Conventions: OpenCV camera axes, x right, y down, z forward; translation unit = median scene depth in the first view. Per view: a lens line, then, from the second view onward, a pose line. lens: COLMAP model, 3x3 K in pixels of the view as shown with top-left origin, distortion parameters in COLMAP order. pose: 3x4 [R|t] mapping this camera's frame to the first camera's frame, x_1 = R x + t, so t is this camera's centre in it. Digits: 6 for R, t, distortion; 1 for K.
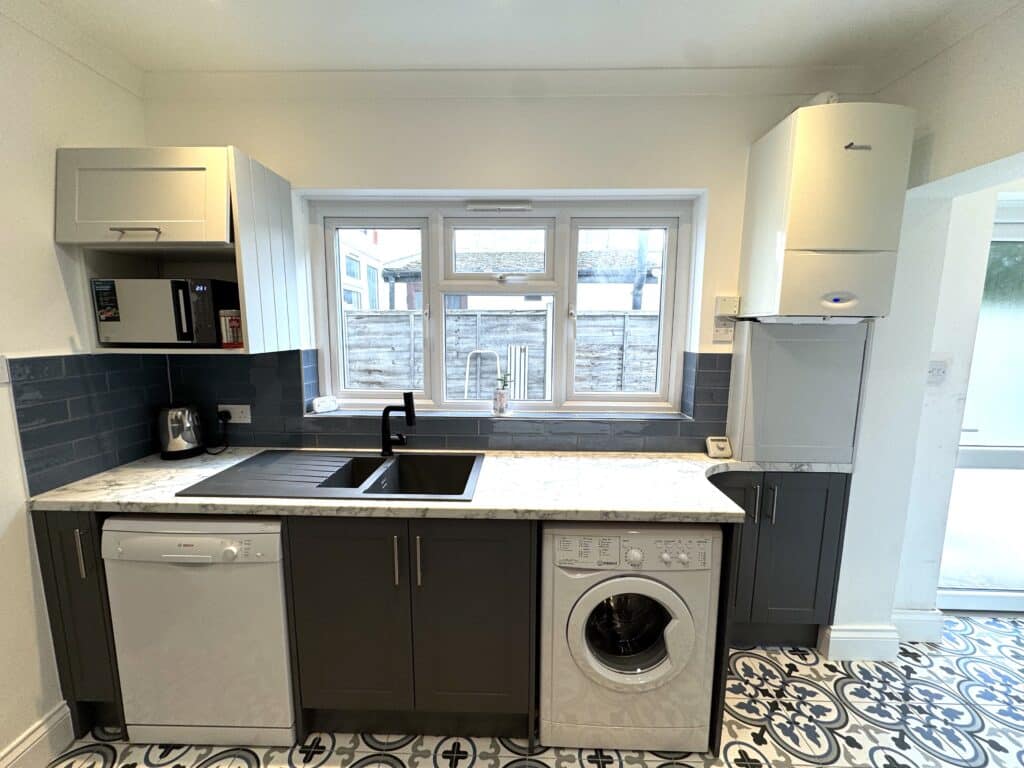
lens RADIAL K [[408.0, 0, 510.5], [0, 408.0, 382.0], [0, 0, 1]] dist [-0.002069, -0.000261]
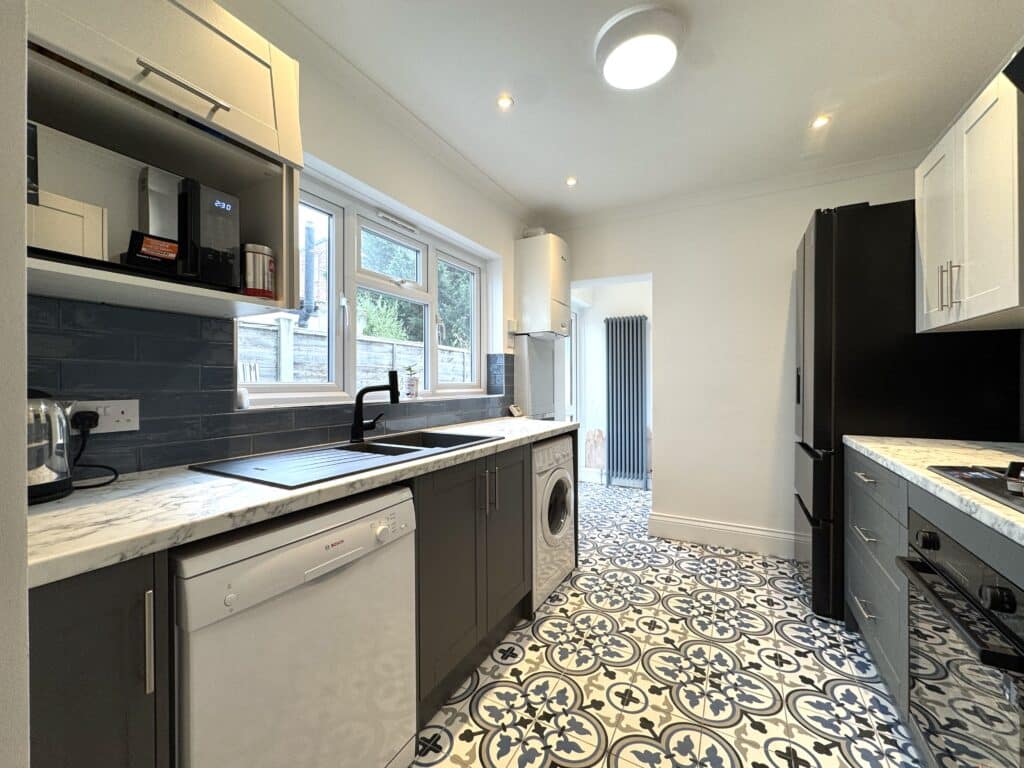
lens RADIAL K [[408.0, 0, 510.5], [0, 408.0, 382.0], [0, 0, 1]] dist [-0.002069, -0.000261]
pose [[0.465133, -0.005355, 0.885225, -0.989972], [0.124087, 0.990503, -0.059208, 0.145467], [-0.876501, 0.137384, 0.461380, 0.255028]]
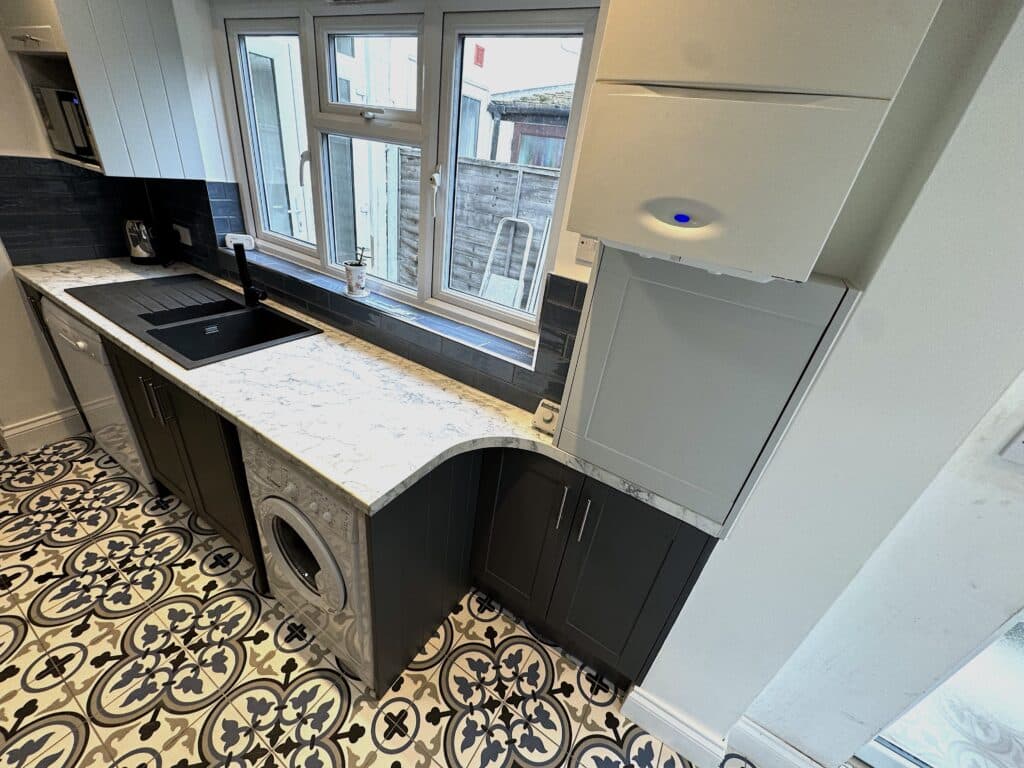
lens RADIAL K [[408.0, 0, 510.5], [0, 408.0, 382.0], [0, 0, 1]] dist [-0.002069, -0.000261]
pose [[0.859310, 0.331102, -0.389818, 0.731011], [-0.190959, 0.914757, 0.356026, -0.133709], [0.474469, -0.231498, 0.849287, 0.408833]]
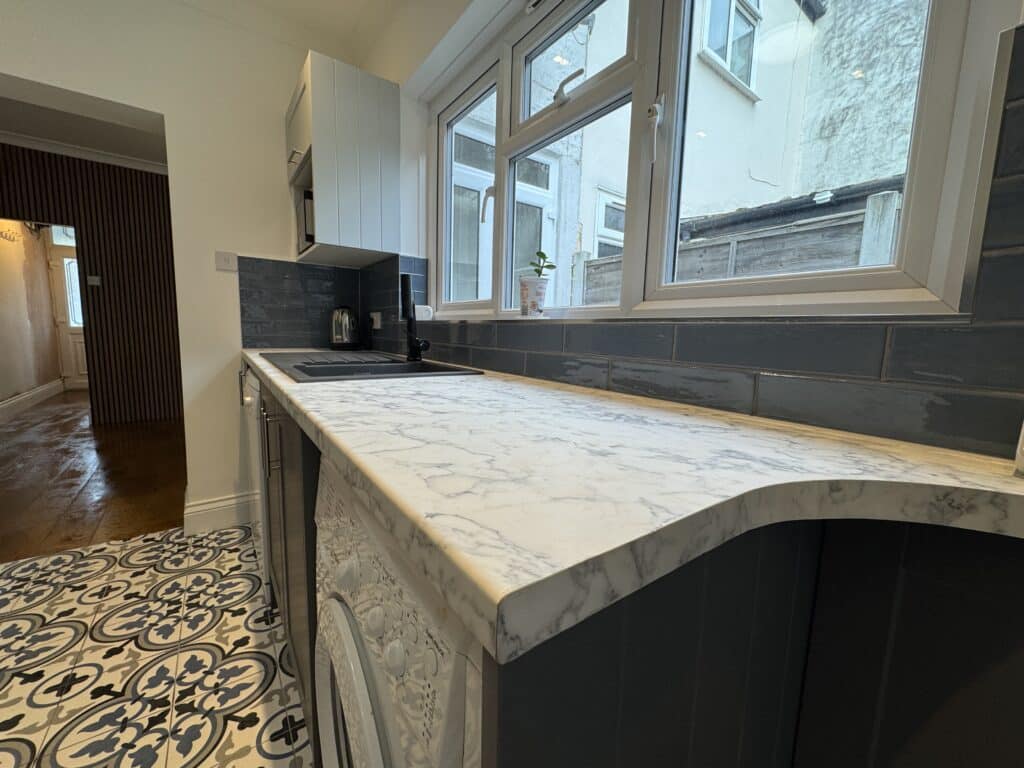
lens RADIAL K [[408.0, 0, 510.5], [0, 408.0, 382.0], [0, 0, 1]] dist [-0.002069, -0.000261]
pose [[0.604516, 0.108515, -0.789167, 0.507695], [-0.130468, 0.990788, 0.036299, 0.169937], [0.785836, 0.081018, 0.613105, 0.659773]]
